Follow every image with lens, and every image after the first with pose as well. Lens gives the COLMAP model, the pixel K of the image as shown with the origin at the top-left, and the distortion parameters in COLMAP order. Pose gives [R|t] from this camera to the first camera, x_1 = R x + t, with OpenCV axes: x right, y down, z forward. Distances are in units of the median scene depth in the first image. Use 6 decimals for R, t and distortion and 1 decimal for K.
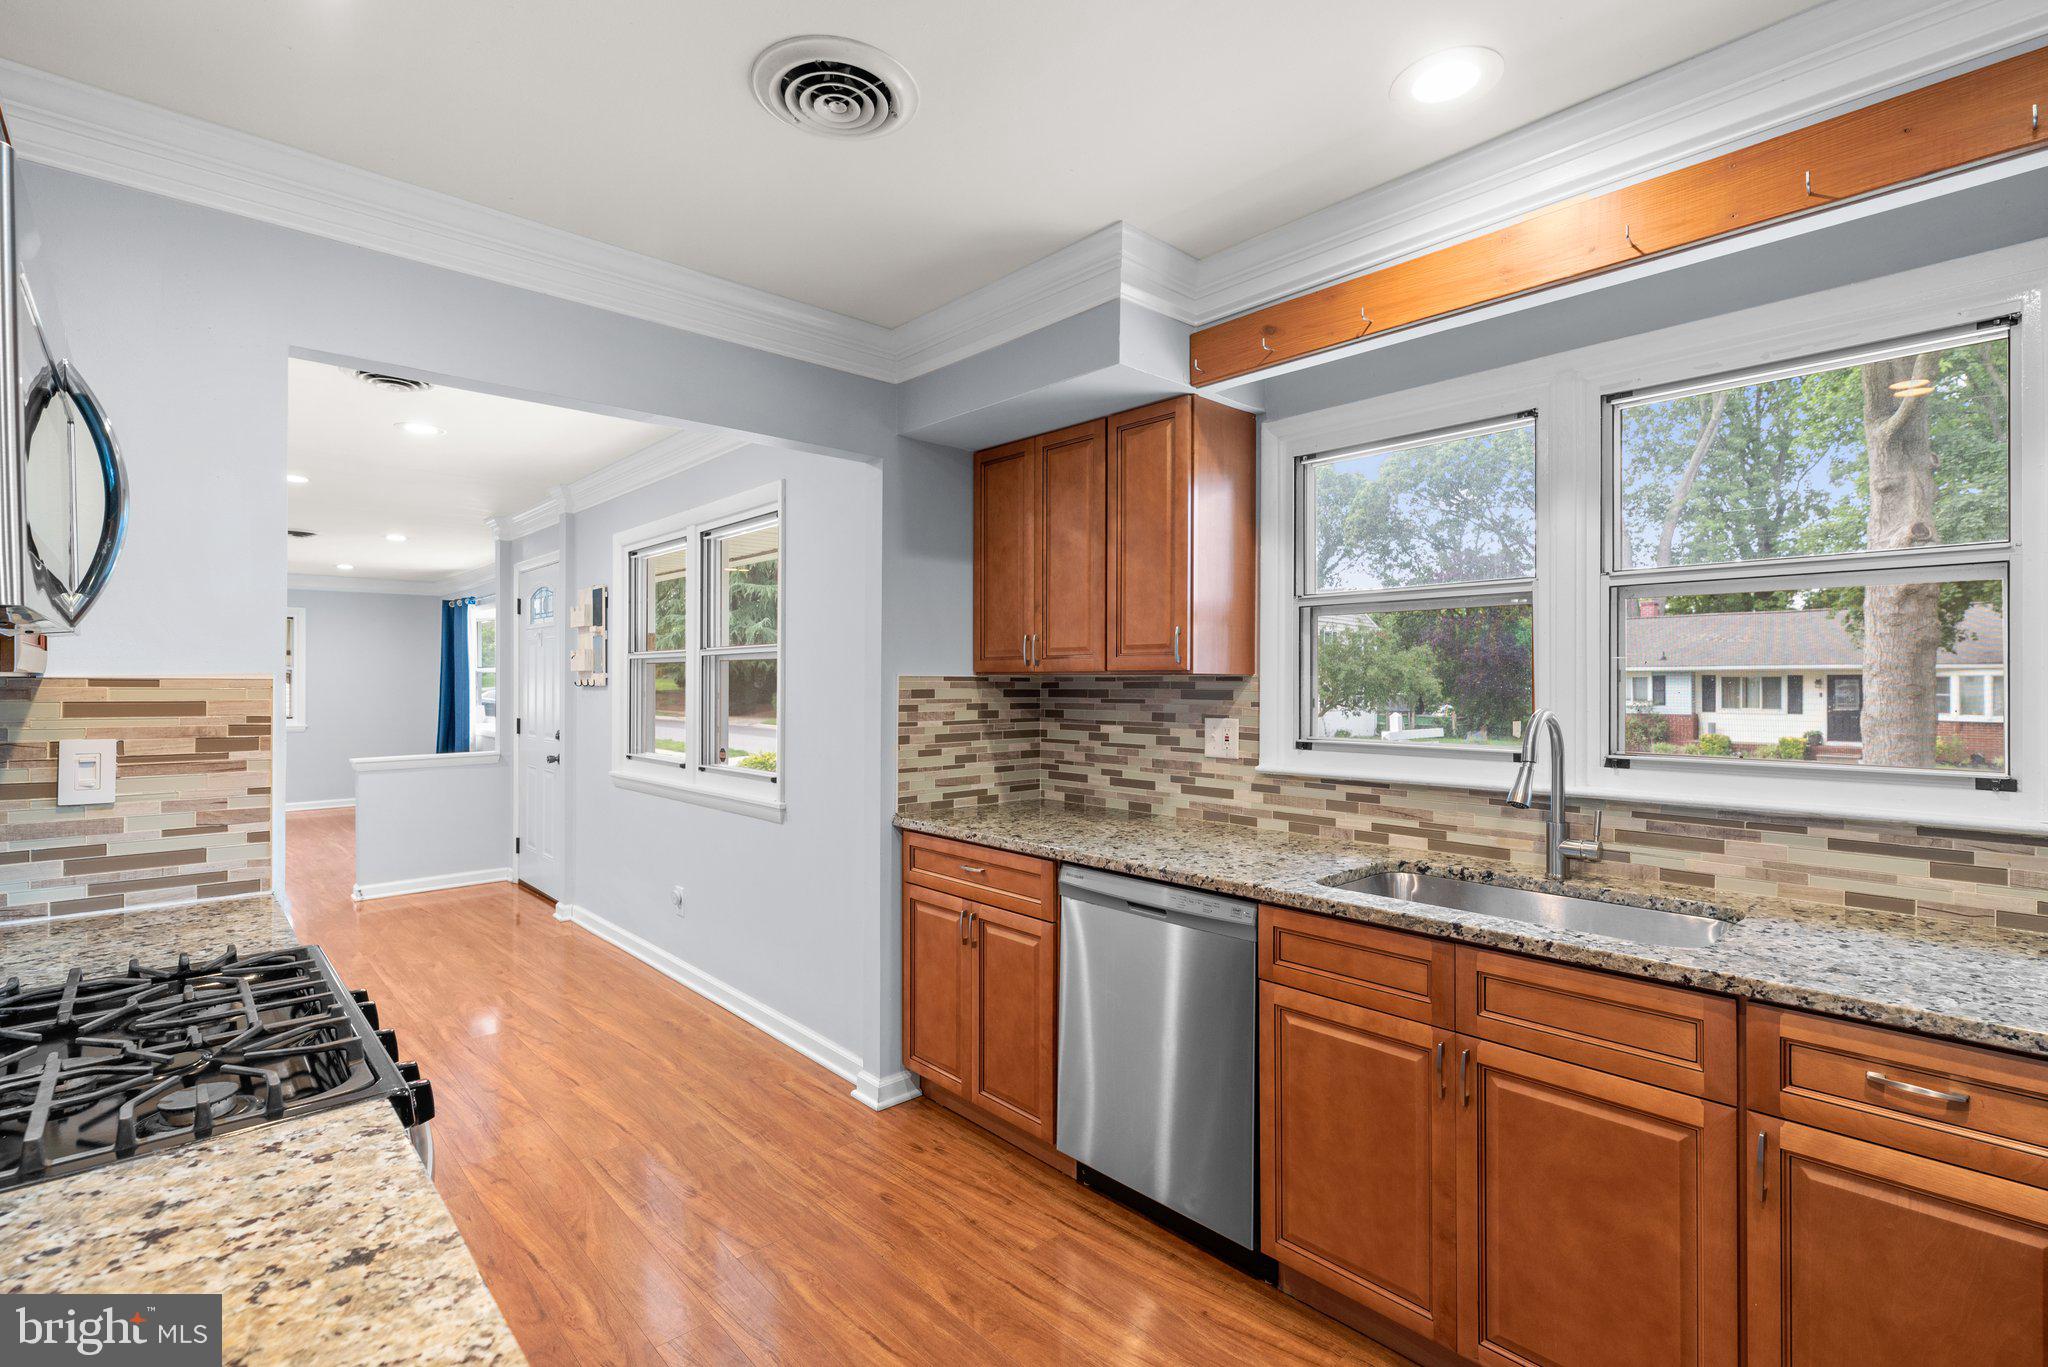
lens RADIAL K [[940.7, 0, 1036.0], [0, 940.7, 682.2], [0, 0, 1]] dist [0.001861, -0.000124]
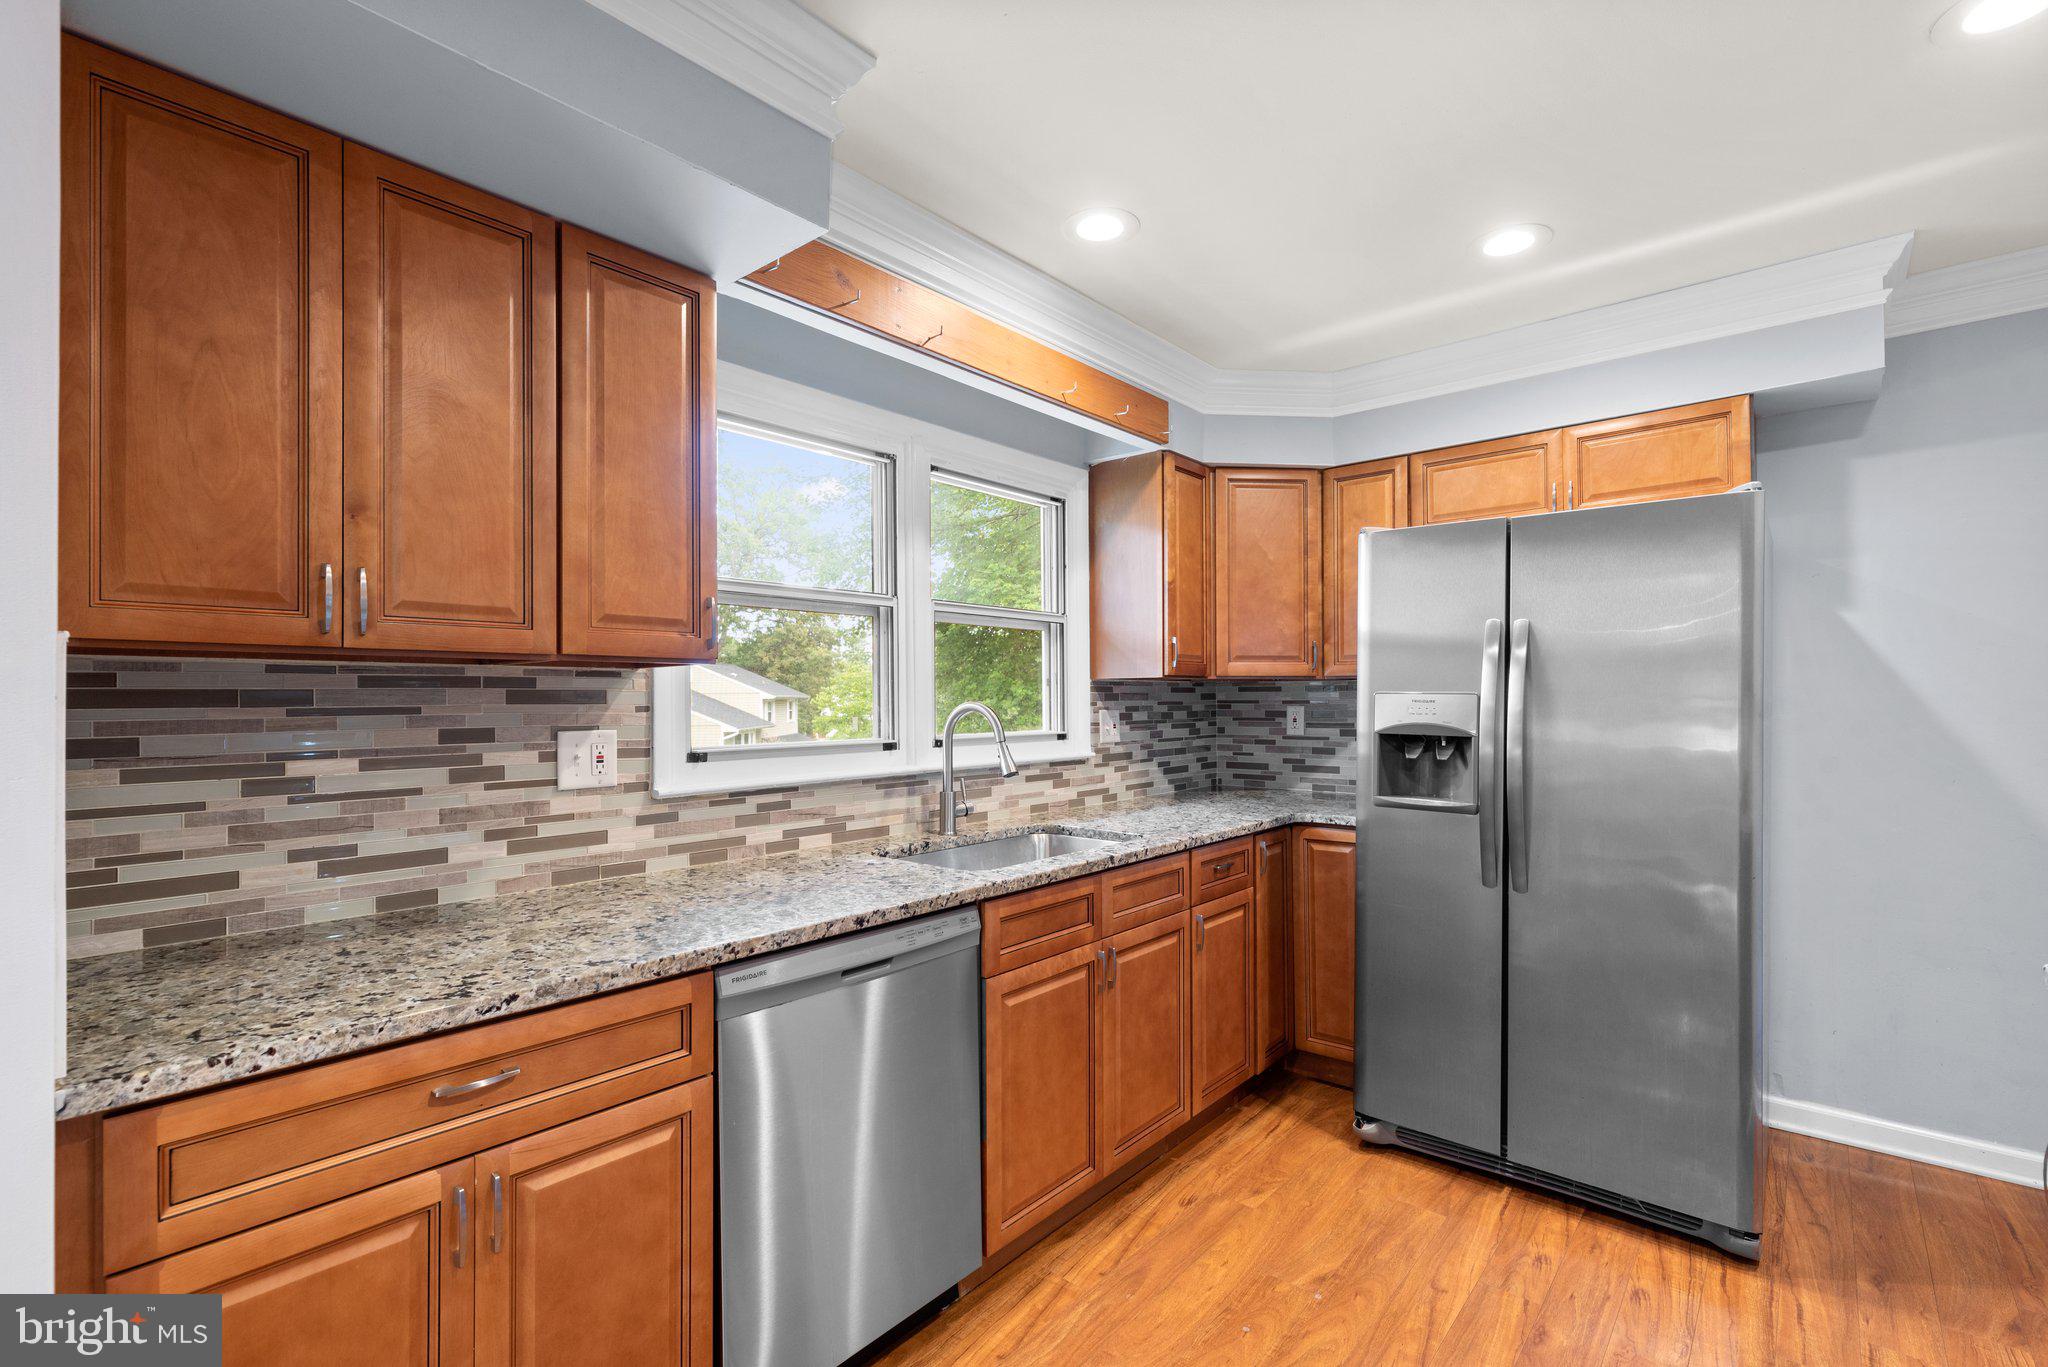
lens RADIAL K [[926.9, 0, 1025.2], [0, 926.9, 692.4], [0, 0, 1]] dist [0.004242, -0.000239]
pose [[-0.114560, 0.005642, 0.993400, -0.531396], [0.005013, 0.999974, -0.005101, 0.015706], [-0.993404, 0.004396, -0.114585, 0.779430]]
